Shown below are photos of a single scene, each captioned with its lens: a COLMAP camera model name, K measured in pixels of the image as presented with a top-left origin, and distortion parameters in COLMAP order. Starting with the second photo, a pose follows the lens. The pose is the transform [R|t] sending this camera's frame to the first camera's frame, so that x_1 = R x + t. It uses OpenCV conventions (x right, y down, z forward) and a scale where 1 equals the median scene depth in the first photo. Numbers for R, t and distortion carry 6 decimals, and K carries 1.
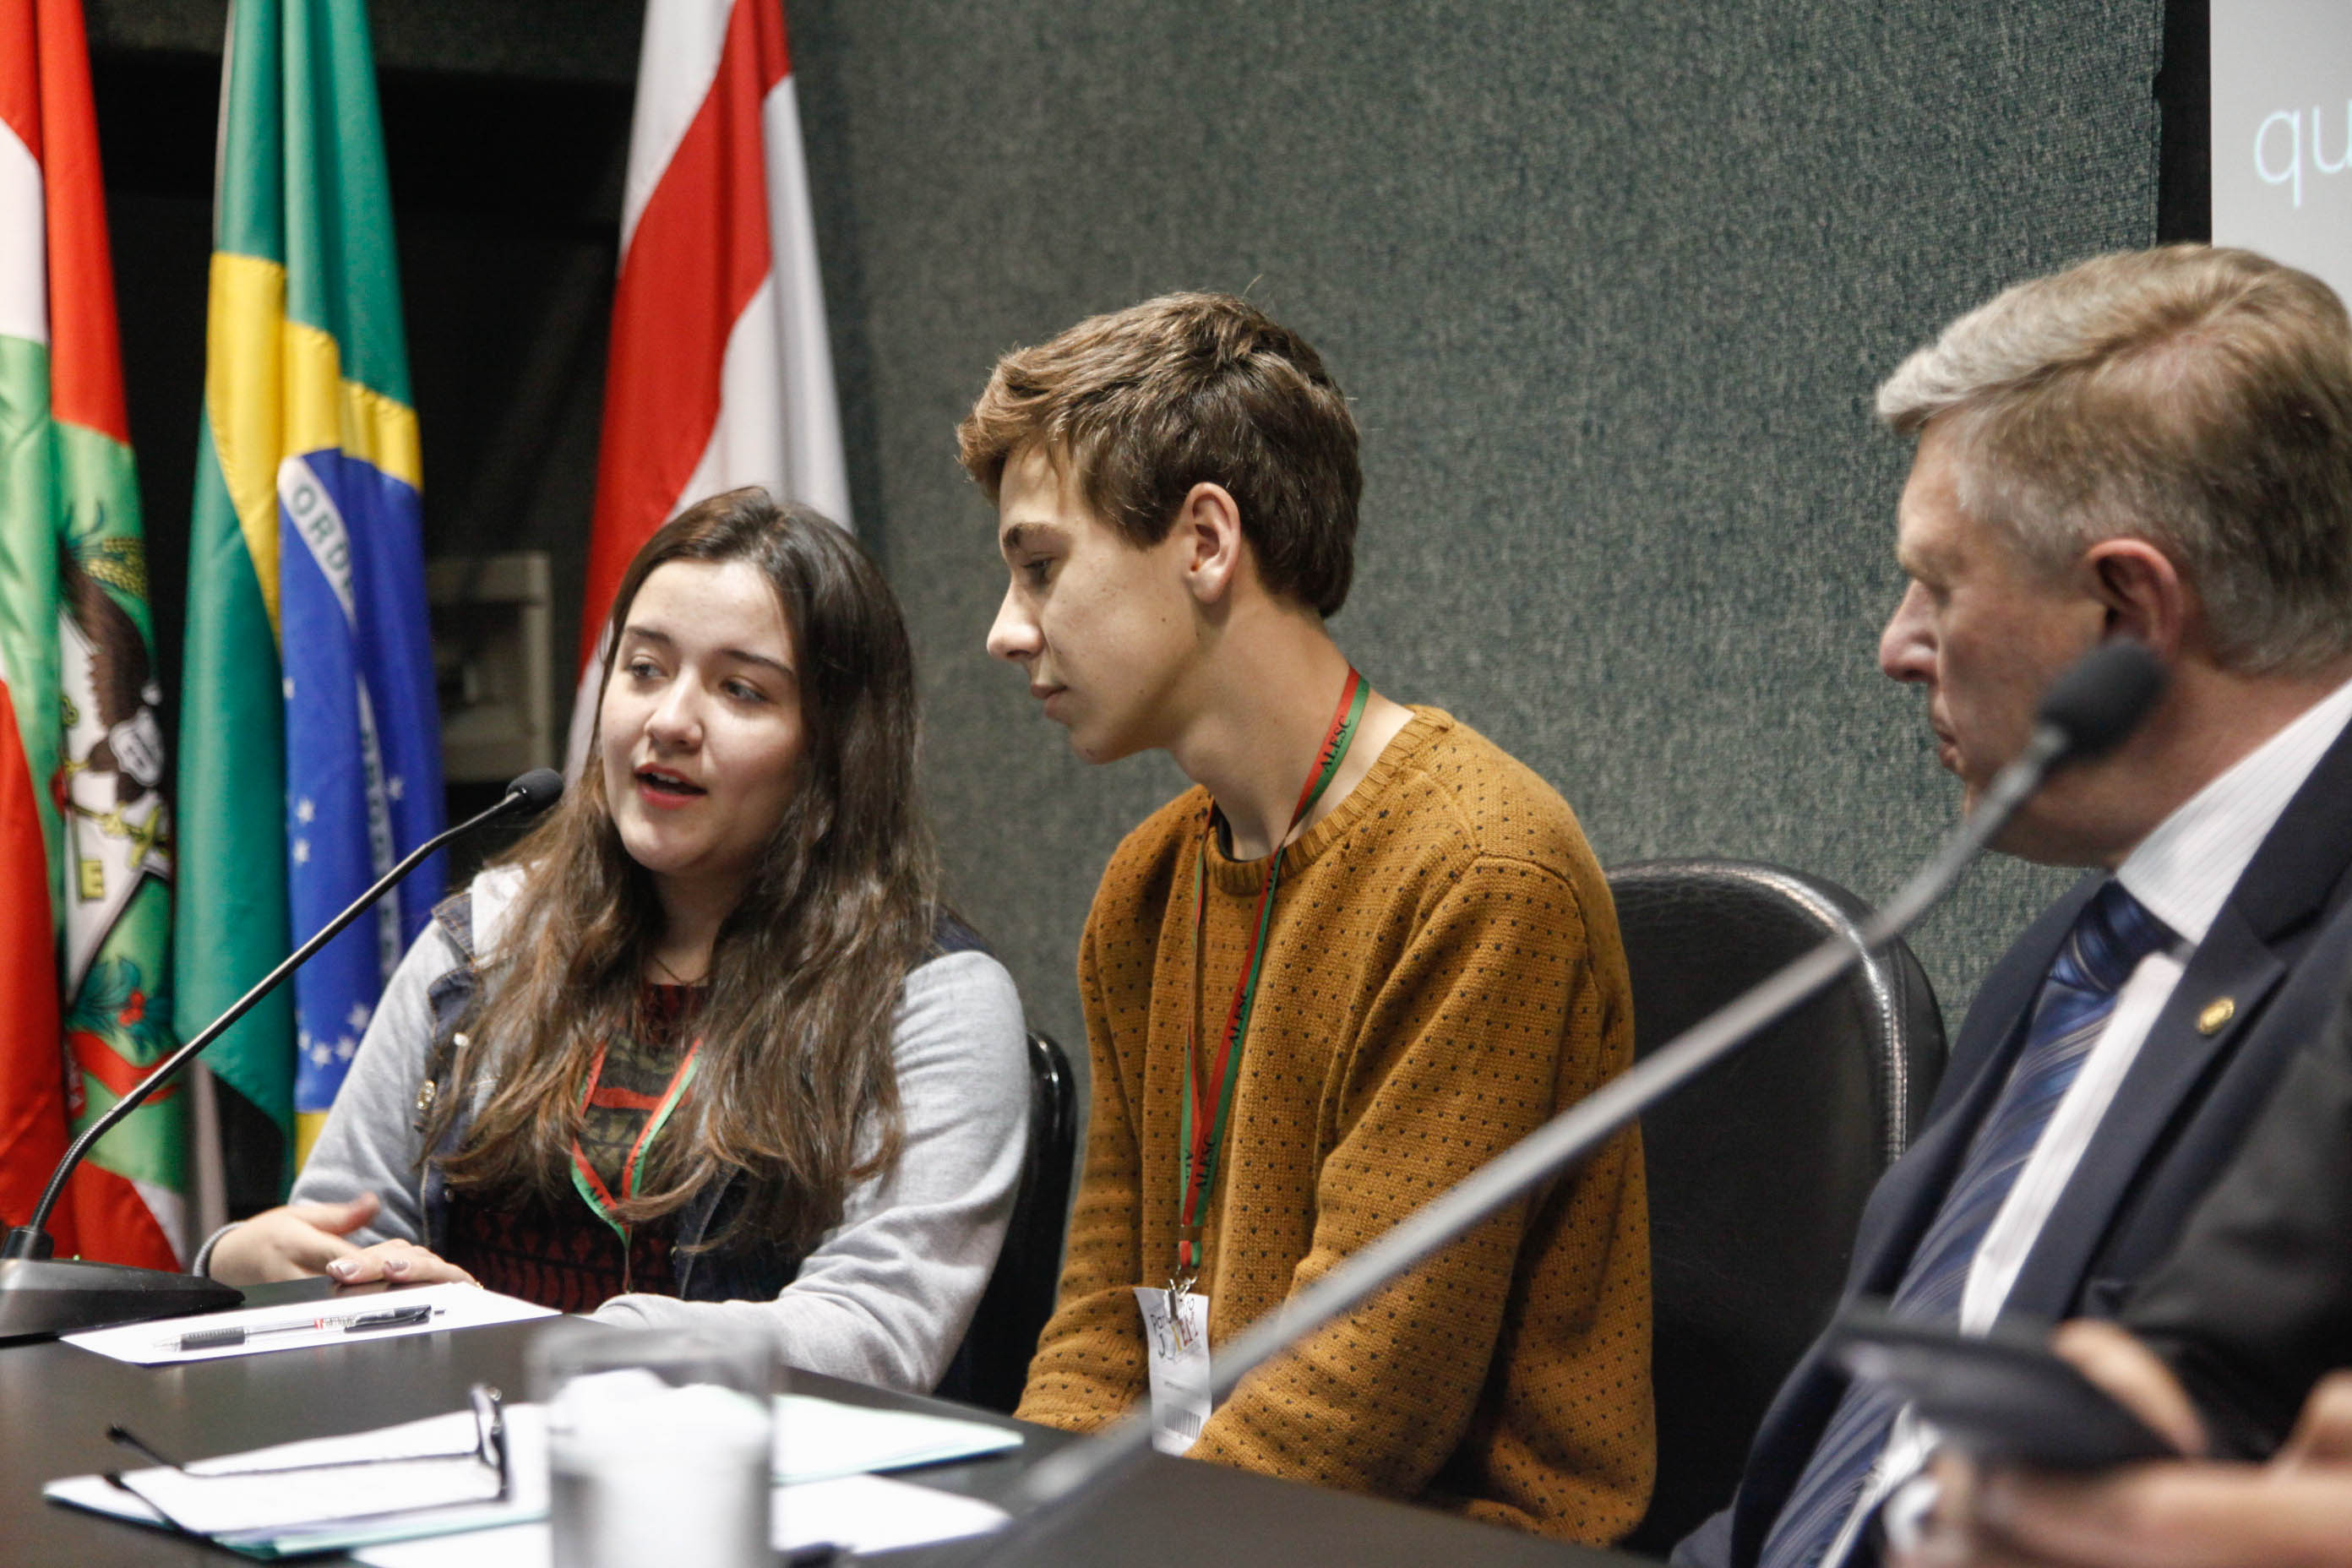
lens RADIAL K [[4344.9, 0, 1190.8], [0, 4344.9, 835.2], [0, 0, 1]] dist [0.225502, 0.000000]
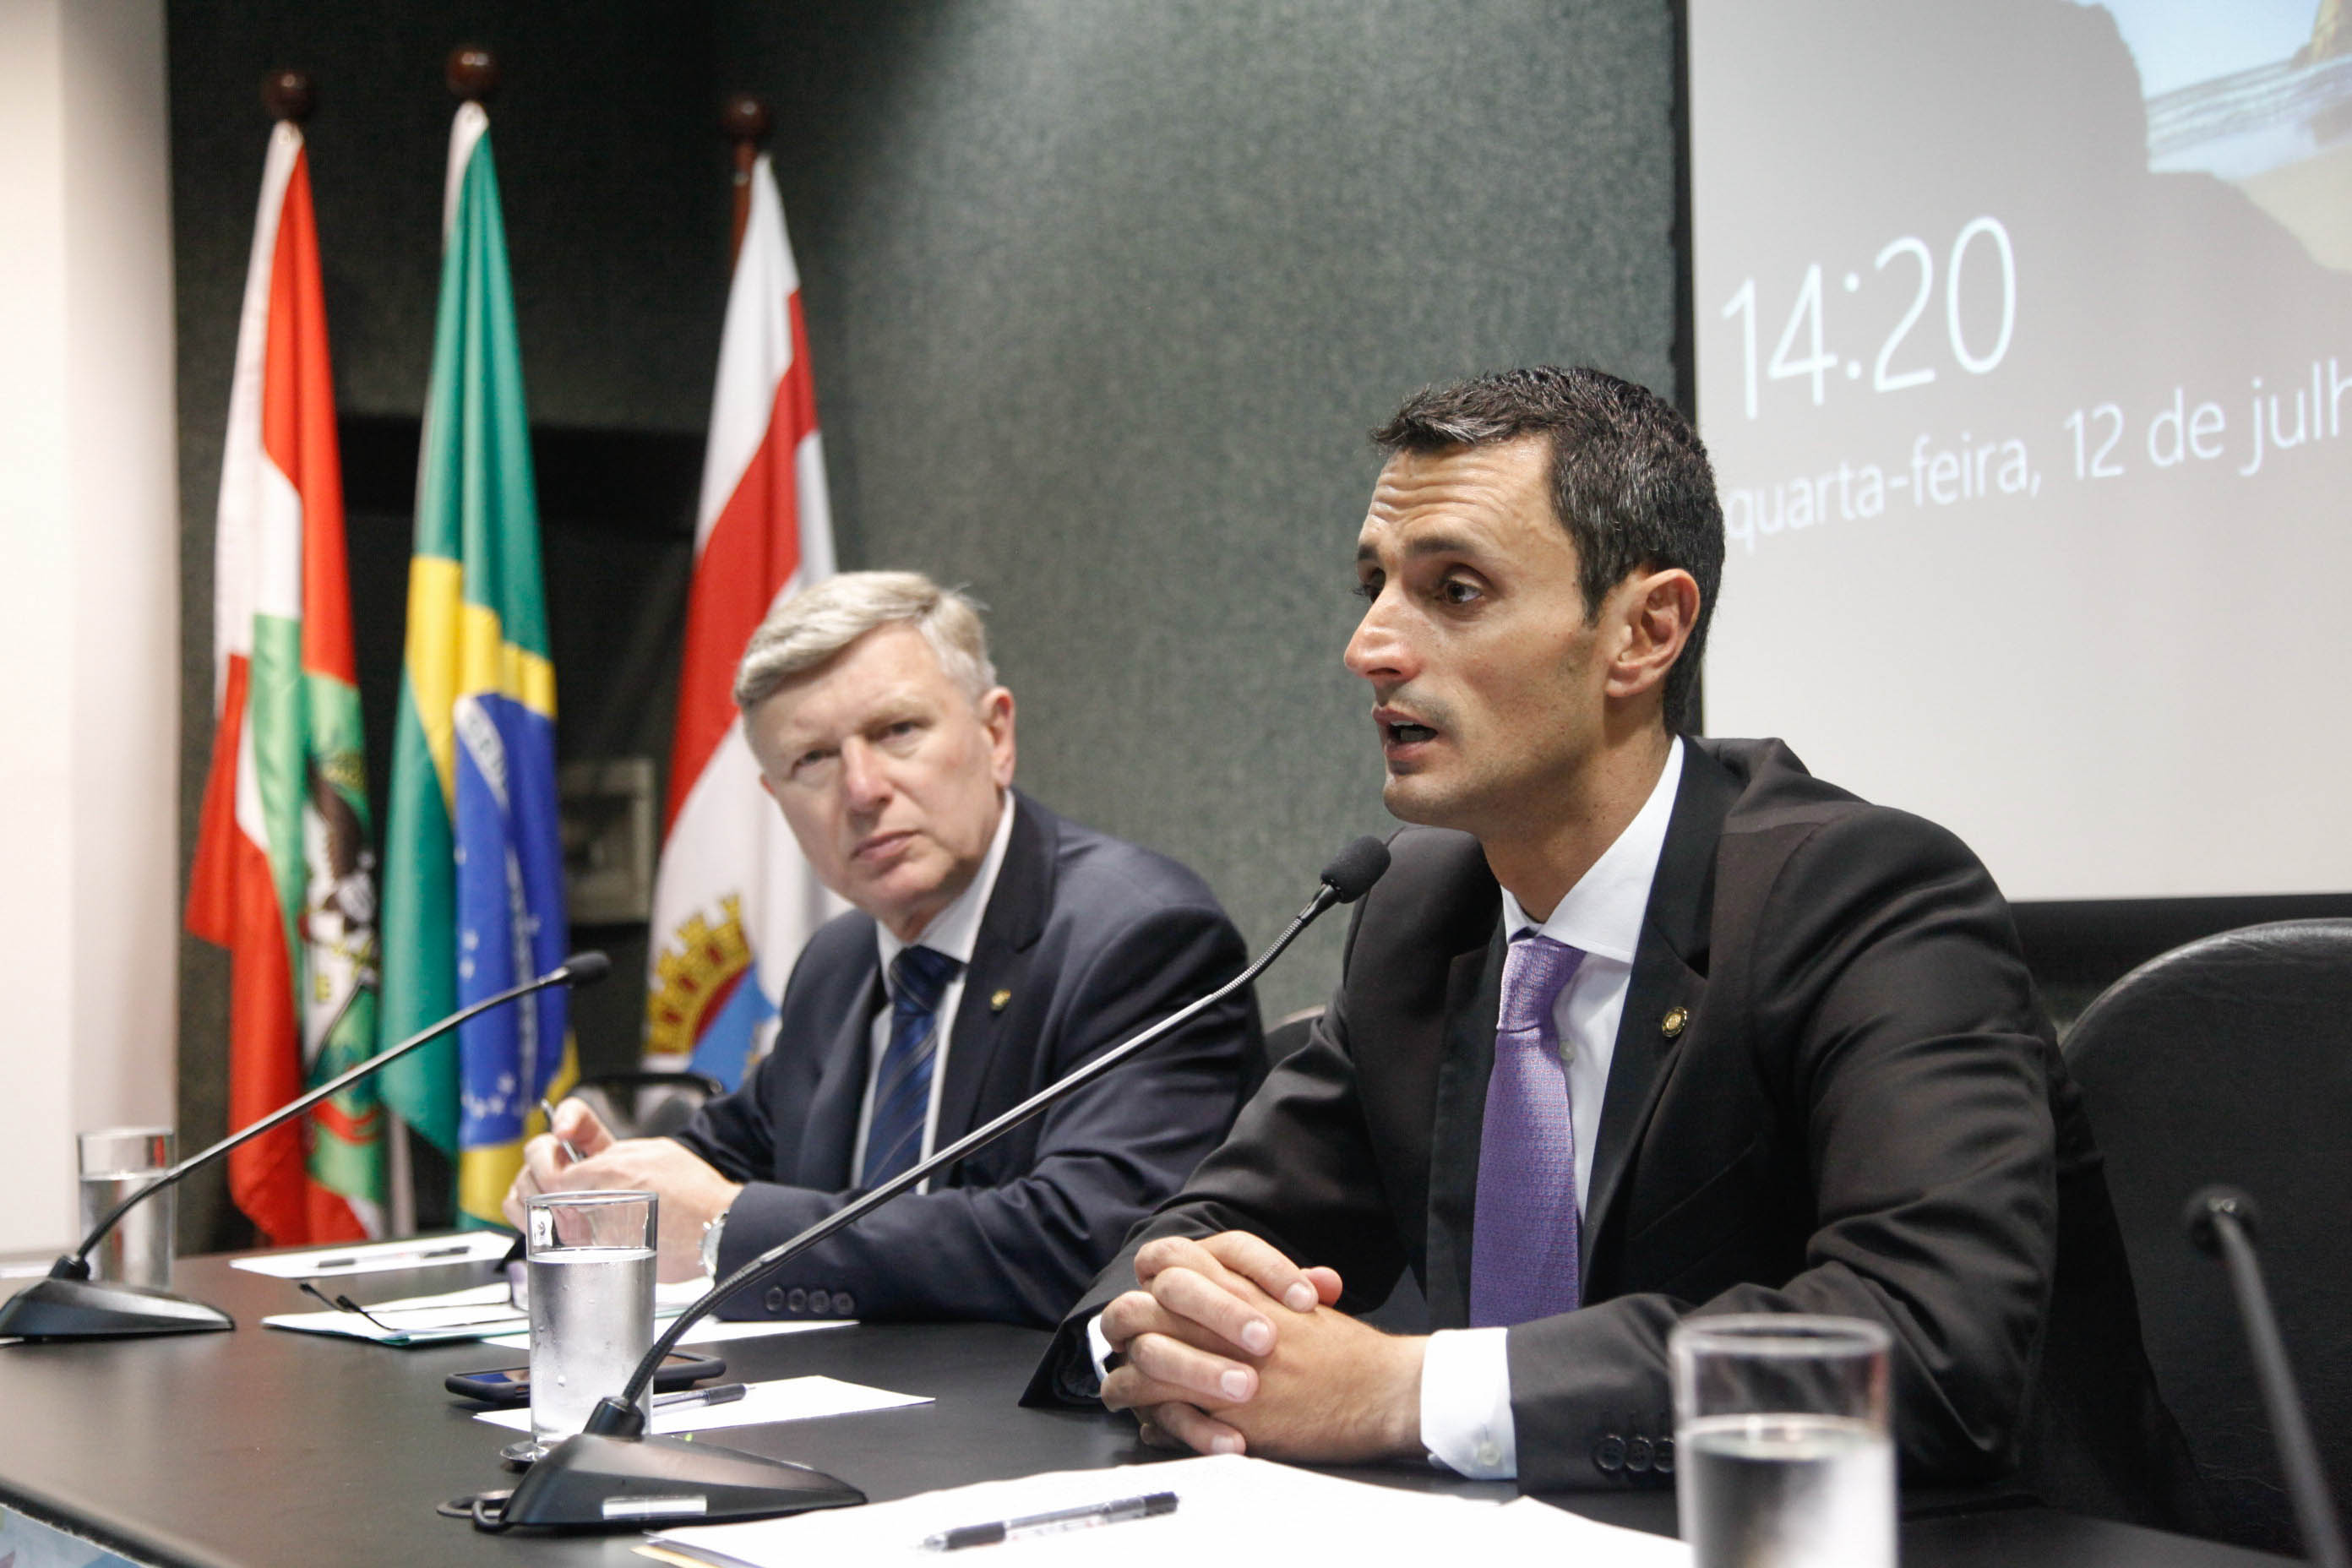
lens RADIAL K [[3510.9, 0, 1170.7], [0, 3510.9, 815.8], [0, 0, 1]] dist [0.154720, 0.000000]
pose [[0.999922, 0.004134, -0.011825, 0.048471], [-0.004667, 0.998958, -0.045401, 0.005785], [0.011625, 0.045453, 0.998899, -0.185034]]
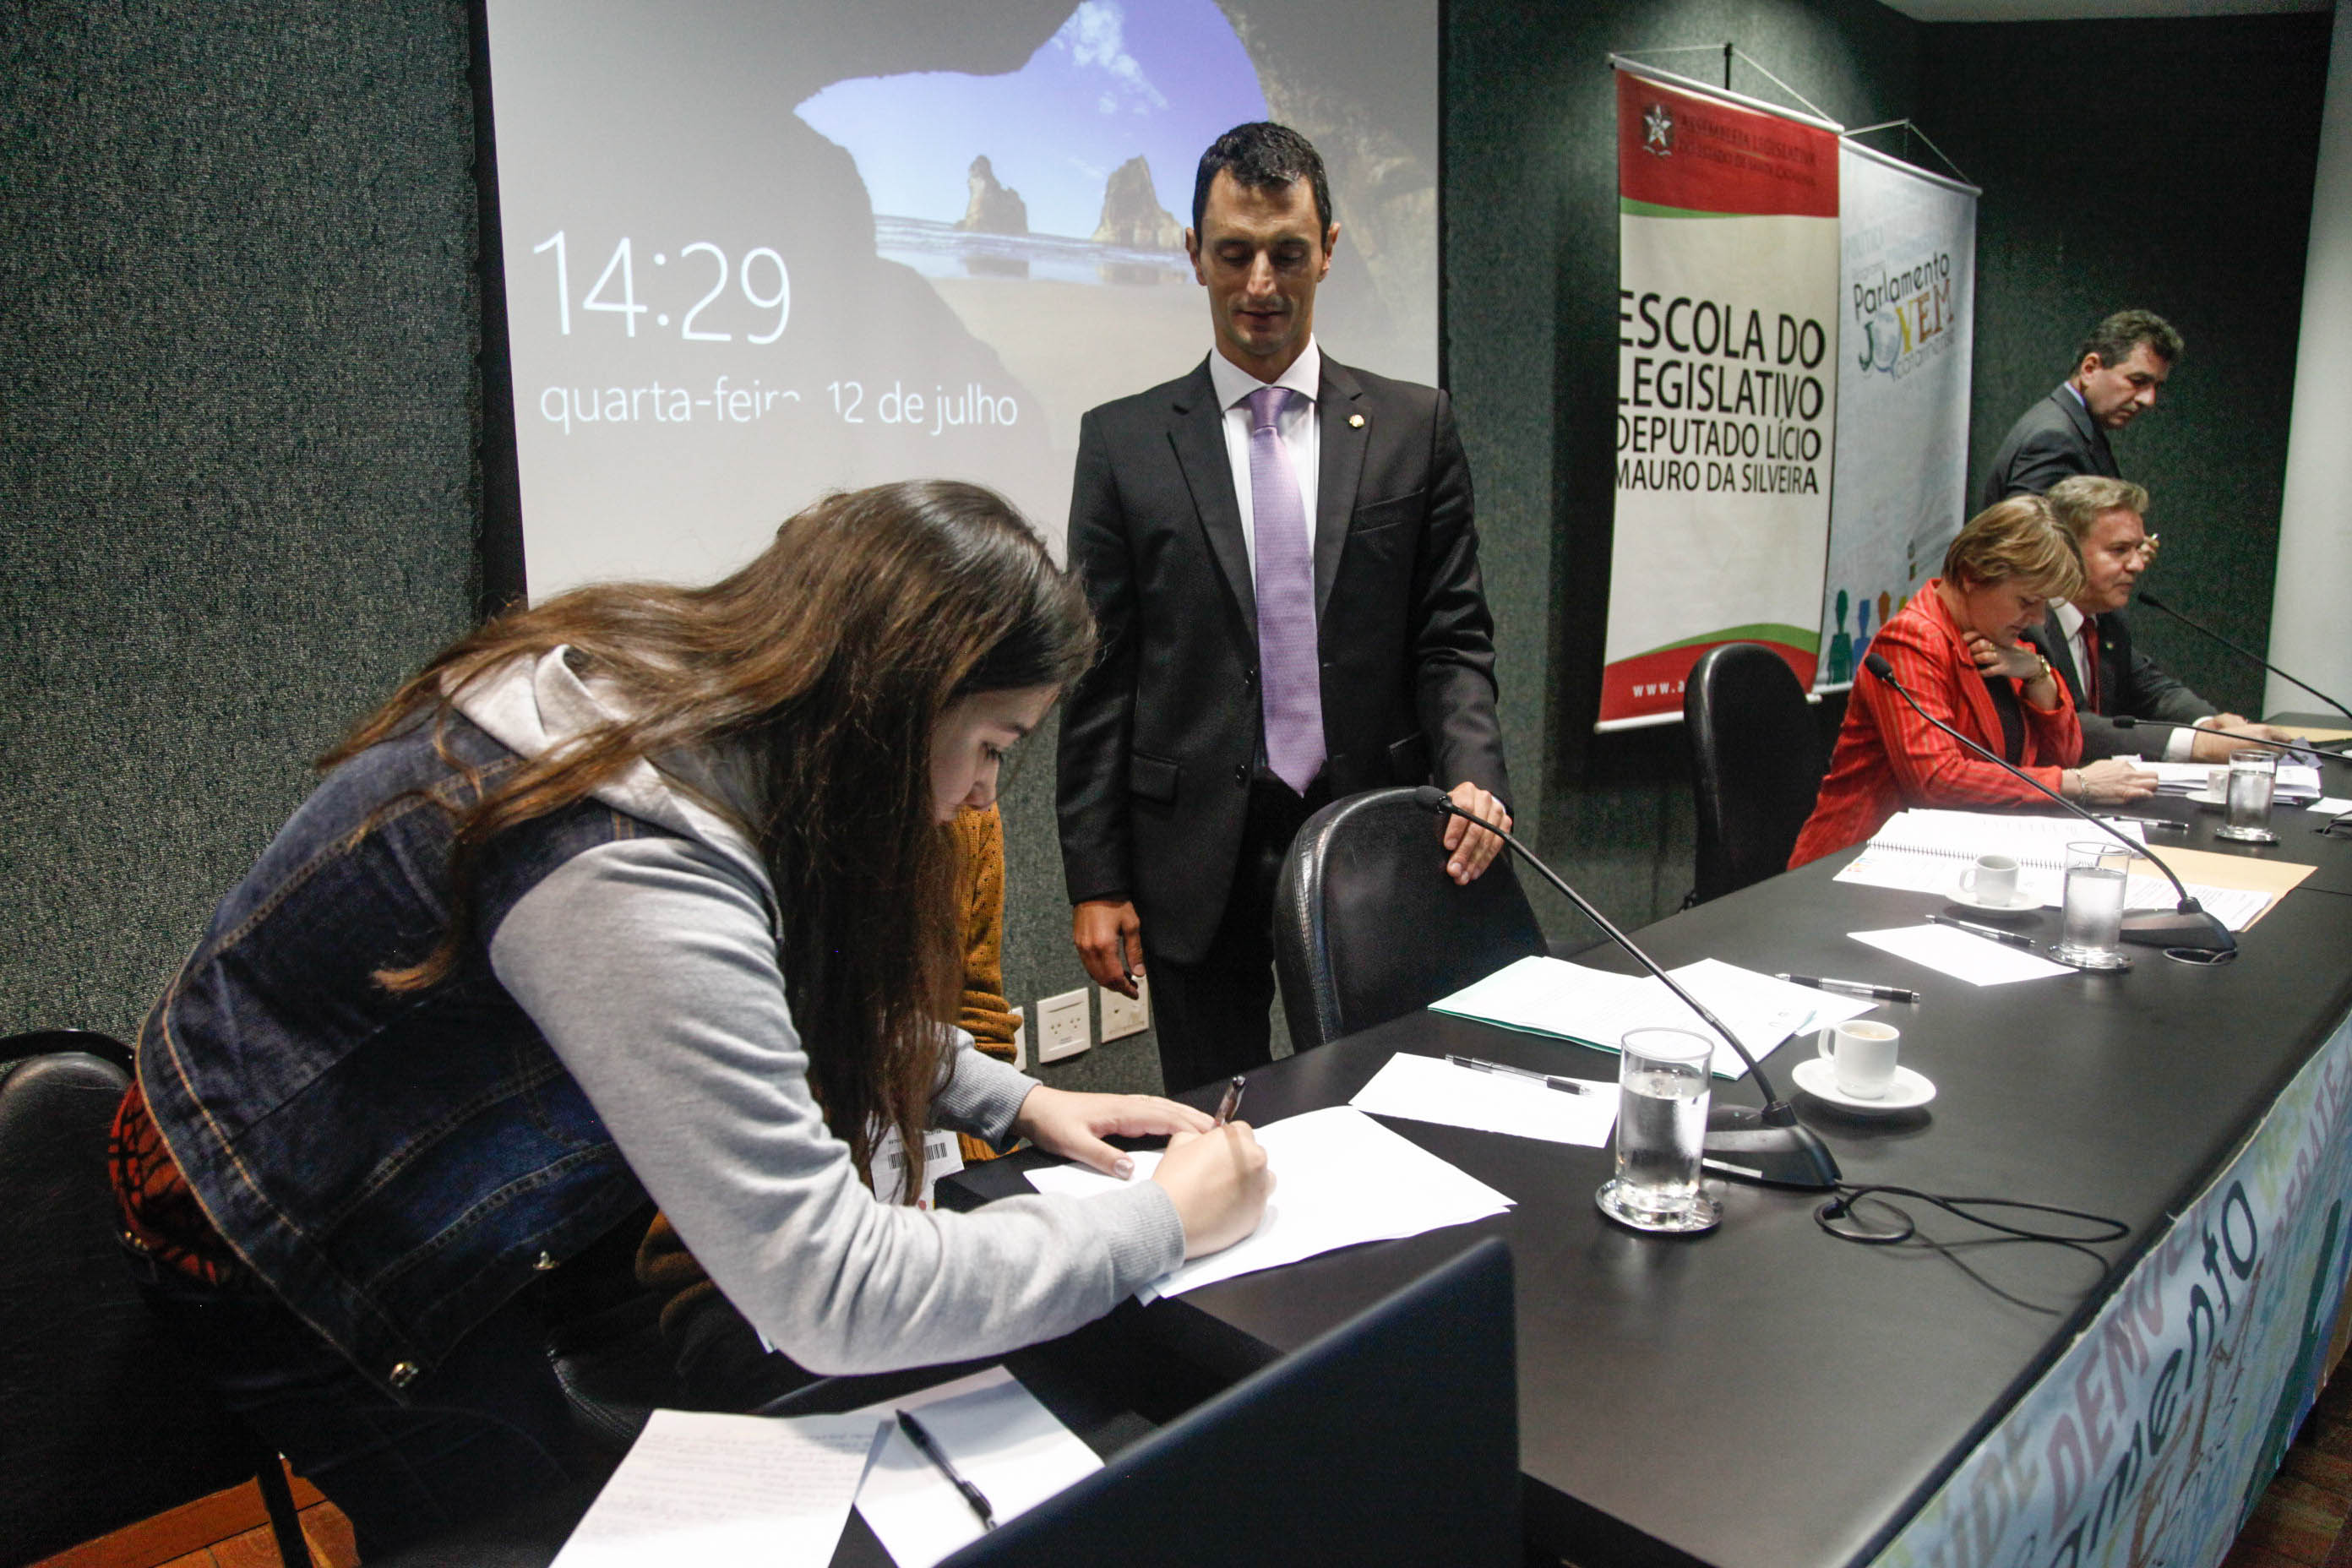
lens RADIAL K [[1628.9, 0, 1193.2], [0, 1628.9, 782.3], [0, 0, 1]] dist [-0.105090, 0.052369]
pose [[-0.202938, -0.156361, 0.966627, -0.457477], [0.022473, 0.986164, 0.164239, -0.075647], [-0.978934, 0.055053, -0.196616, 0.680710]]
